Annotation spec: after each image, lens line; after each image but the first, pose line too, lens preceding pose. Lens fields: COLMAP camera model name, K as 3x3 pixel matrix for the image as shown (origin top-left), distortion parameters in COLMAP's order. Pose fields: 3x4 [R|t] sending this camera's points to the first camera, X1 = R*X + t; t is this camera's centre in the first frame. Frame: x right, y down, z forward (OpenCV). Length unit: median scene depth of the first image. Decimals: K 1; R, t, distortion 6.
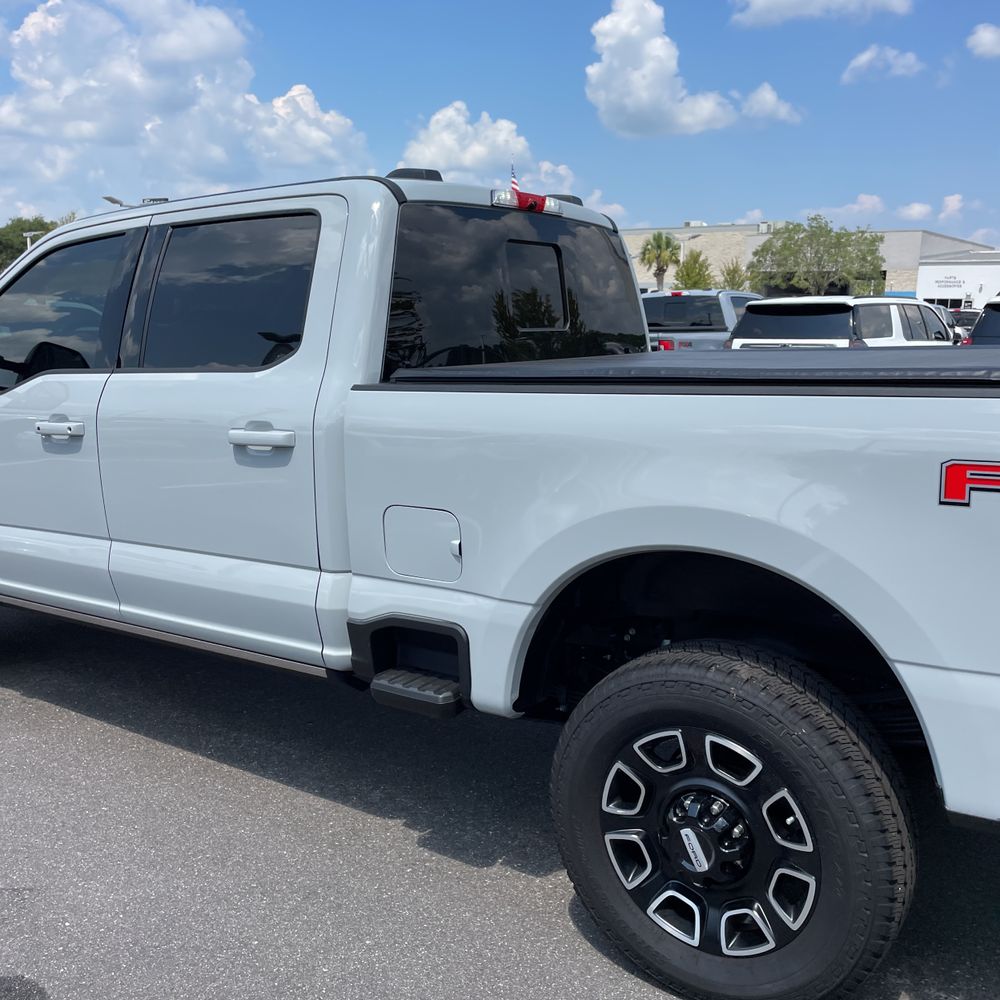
lens RADIAL K [[1010.2, 0, 500.0], [0, 1010.2, 500.0], [0, 0, 1]] dist [0.089274, -0.119808]
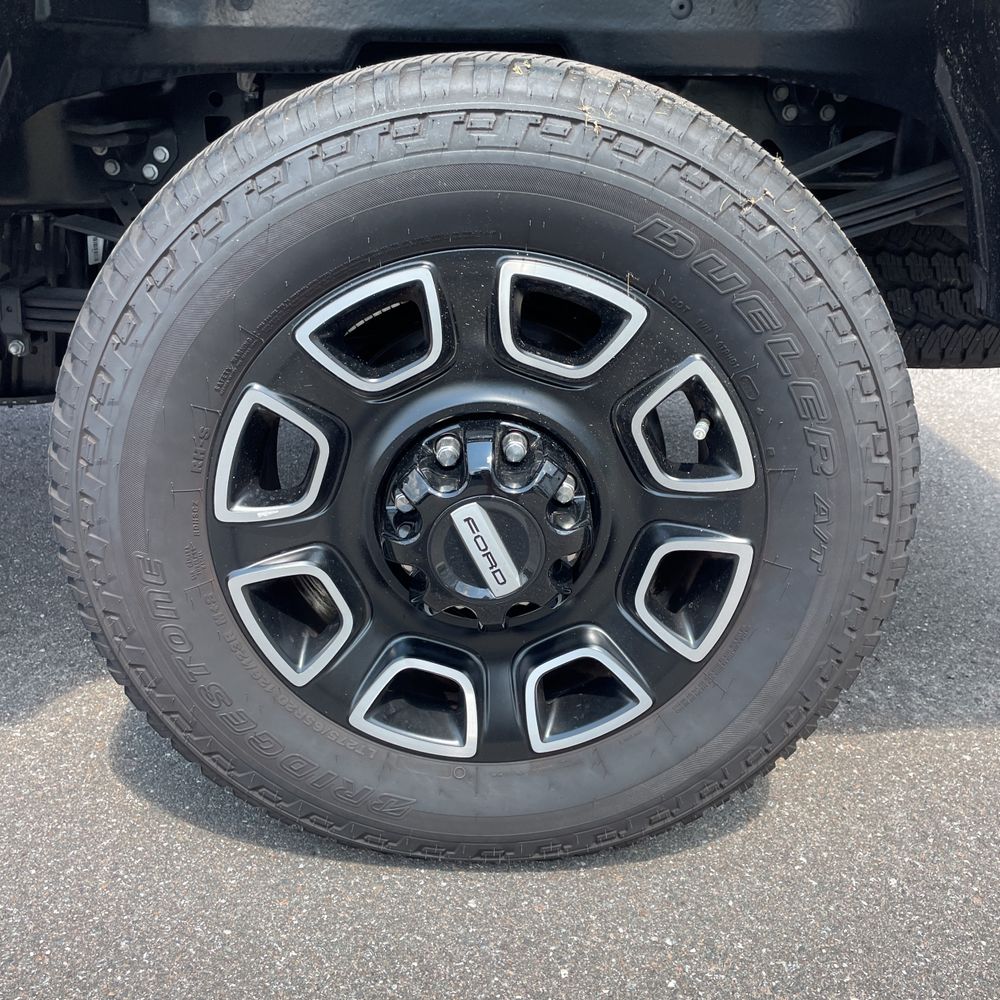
lens RADIAL K [[1010.2, 0, 500.0], [0, 1010.2, 500.0], [0, 0, 1]] dist [0.089274, -0.119808]
pose [[0.809132, -0.181663, 0.558841, -0.030351], [0.053663, 0.969884, 0.237583, 0.221808], [-0.585171, -0.162248, 0.794513, 0.662604]]
